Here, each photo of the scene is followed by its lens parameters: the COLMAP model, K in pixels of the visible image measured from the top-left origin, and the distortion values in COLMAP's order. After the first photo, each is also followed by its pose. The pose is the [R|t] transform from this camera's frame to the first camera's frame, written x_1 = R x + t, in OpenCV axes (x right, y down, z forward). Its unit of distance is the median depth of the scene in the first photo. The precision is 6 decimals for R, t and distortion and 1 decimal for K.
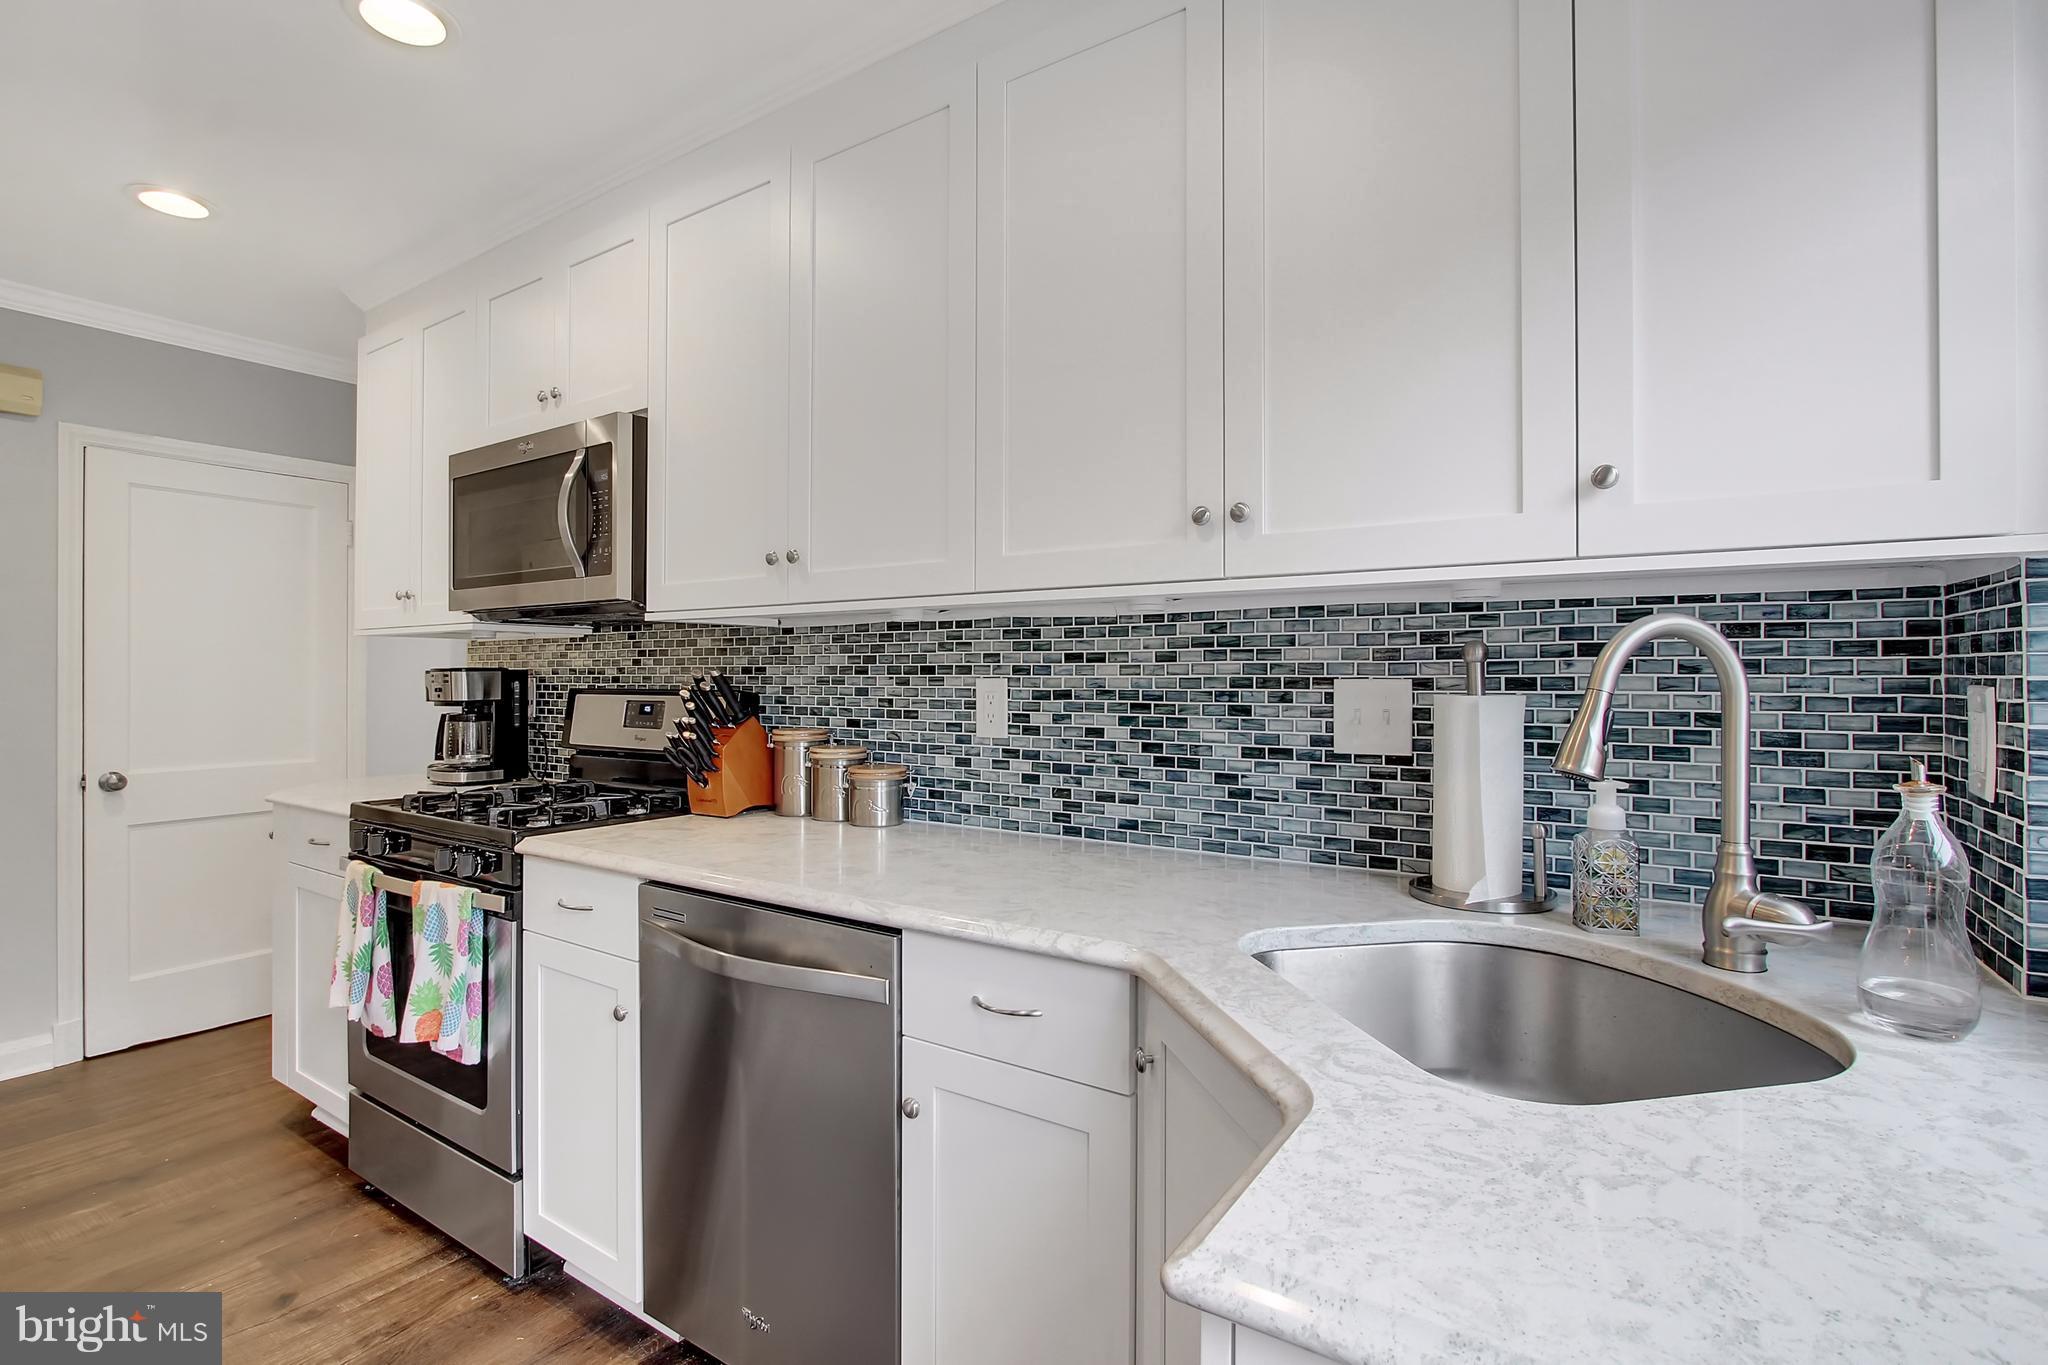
lens RADIAL K [[955.7, 0, 1024.8], [0, 955.7, 673.8], [0, 0, 1]] dist [-0.013242, -0.001138]
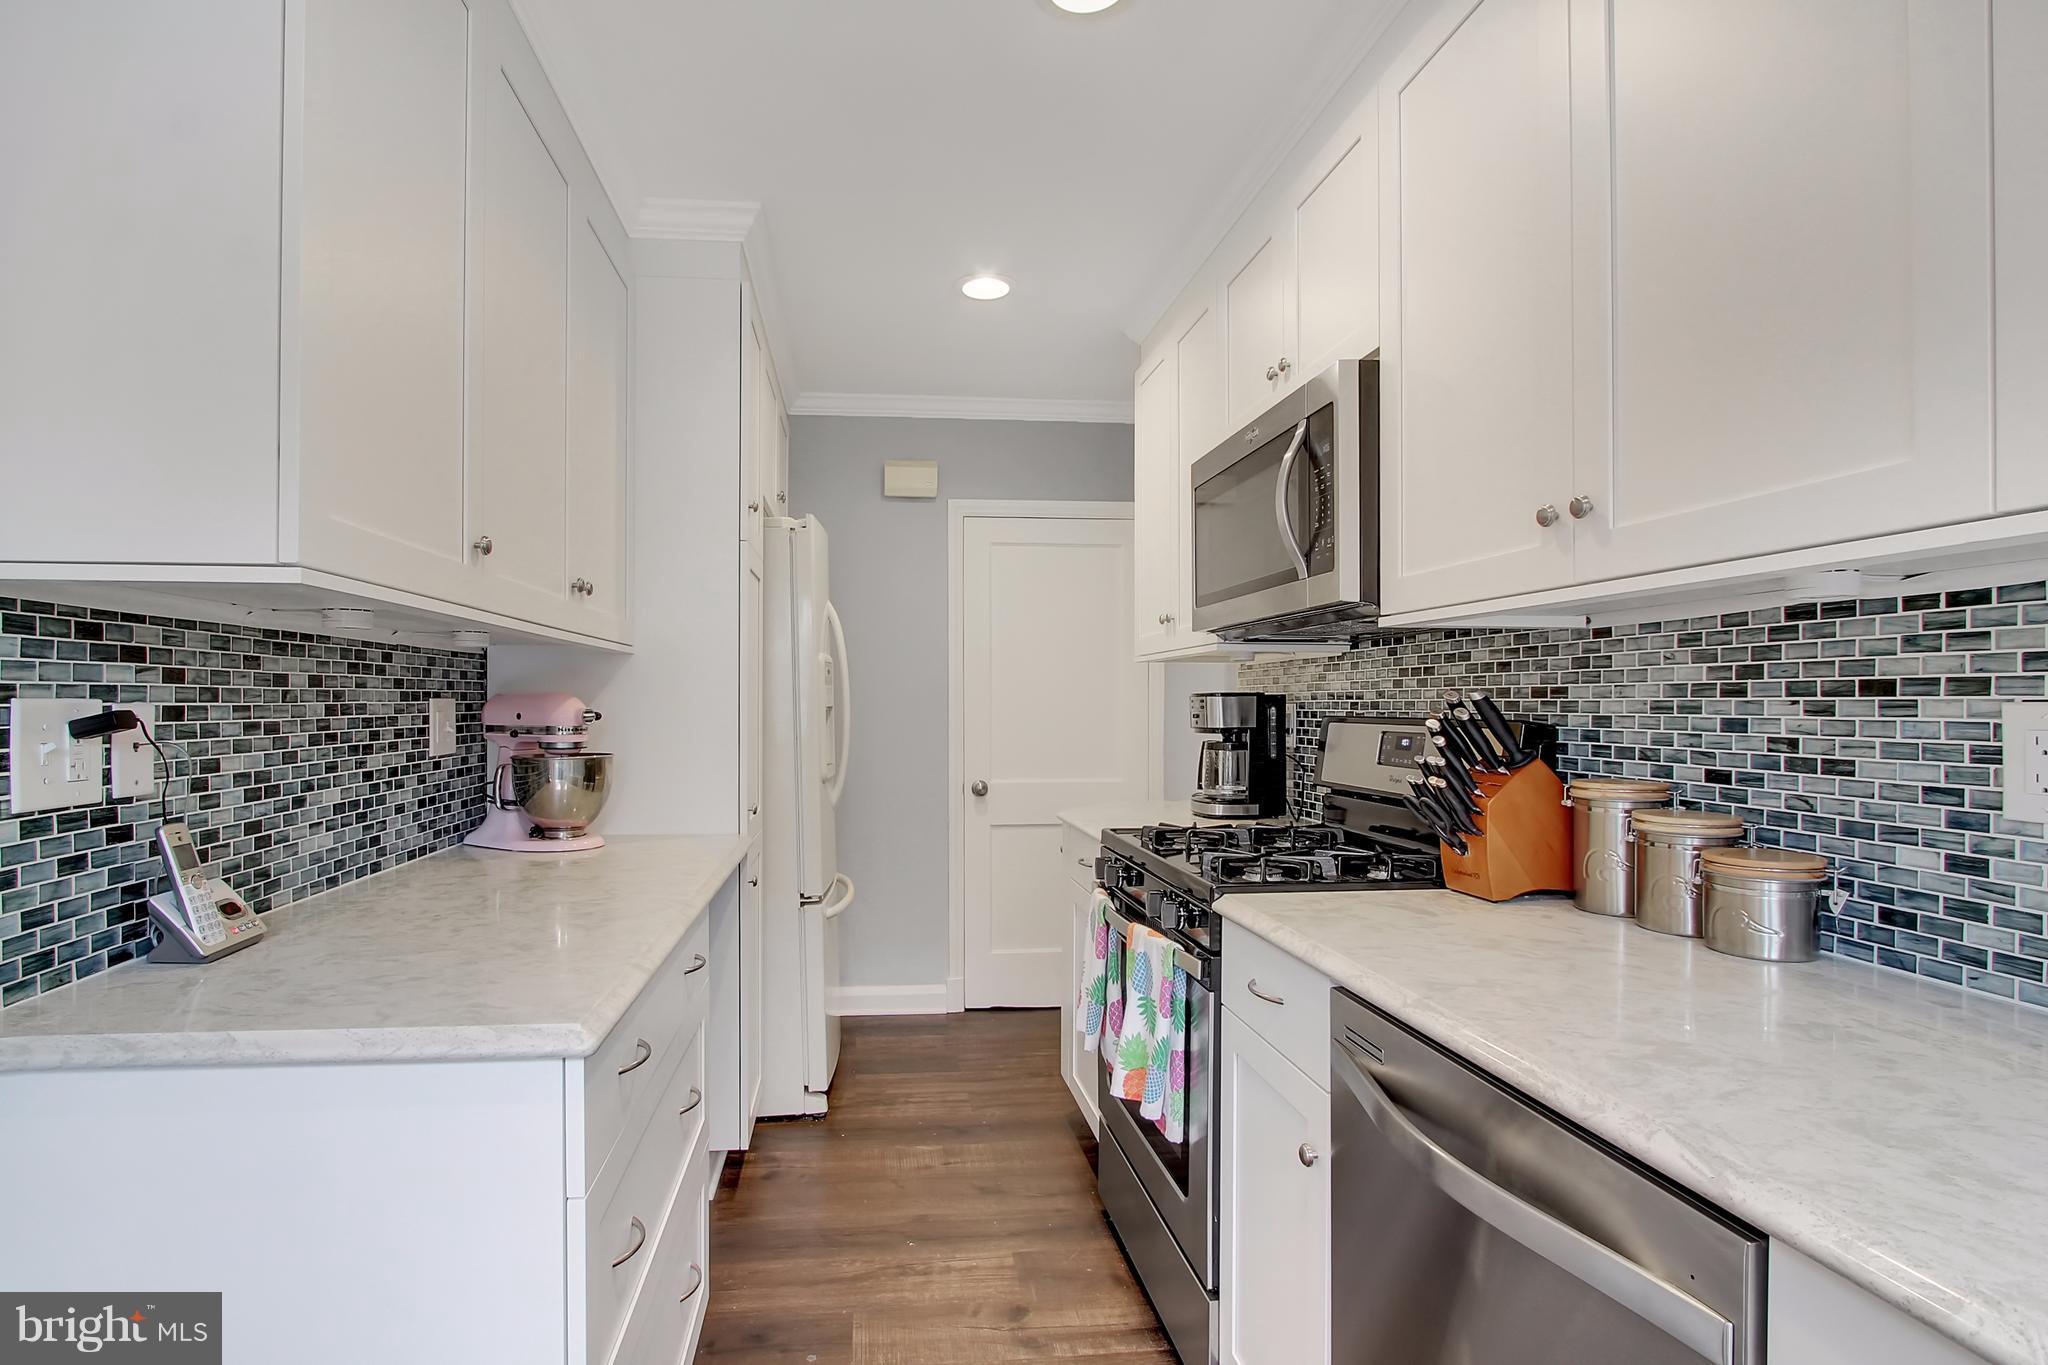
lens RADIAL K [[985.7, 0, 955.3], [0, 985.7, 702.9], [0, 0, 1]] dist [-0.018380, 0.000954]
pose [[0.635345, -0.001075, -0.772228, -0.008213], [0.003111, 0.999994, 0.001167, 0.002387], [0.772223, -0.003144, 0.635344, 0.237390]]
